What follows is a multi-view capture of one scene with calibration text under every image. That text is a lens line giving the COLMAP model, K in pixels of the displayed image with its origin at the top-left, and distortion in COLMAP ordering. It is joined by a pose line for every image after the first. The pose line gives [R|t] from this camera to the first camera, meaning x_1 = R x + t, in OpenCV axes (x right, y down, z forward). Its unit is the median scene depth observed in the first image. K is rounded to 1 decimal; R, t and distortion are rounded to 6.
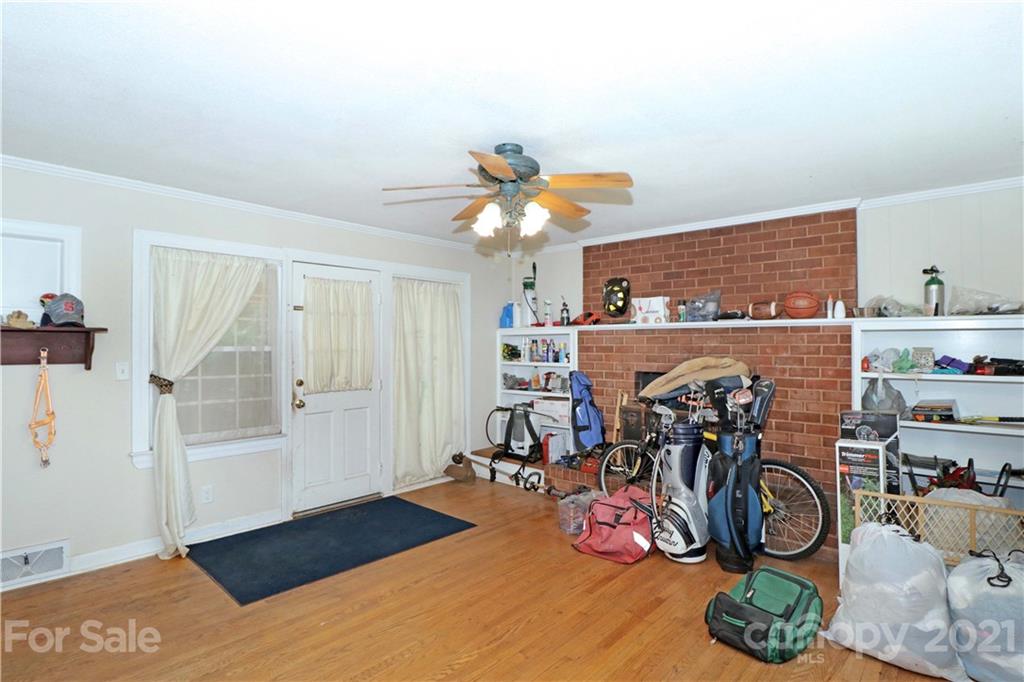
lens RADIAL K [[499.7, 0, 506.4], [0, 499.7, 348.6], [0, 0, 1]] dist [-0.020212, 0.000281]
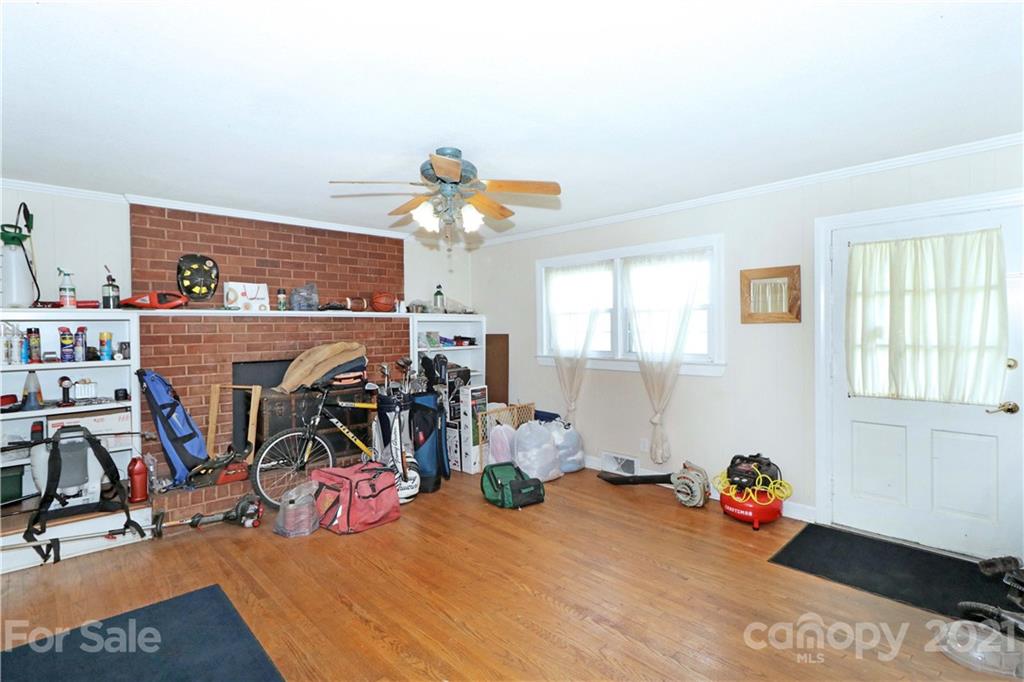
lens RADIAL K [[480.7, 0, 504.6], [0, 480.7, 341.4], [0, 0, 1]] dist [0.004735, 0.000479]
pose [[0.130981, -0.029468, 0.990947, -0.576540], [0.020978, 0.999417, 0.026947, -0.006215], [-0.991163, 0.017259, 0.131523, 0.411337]]
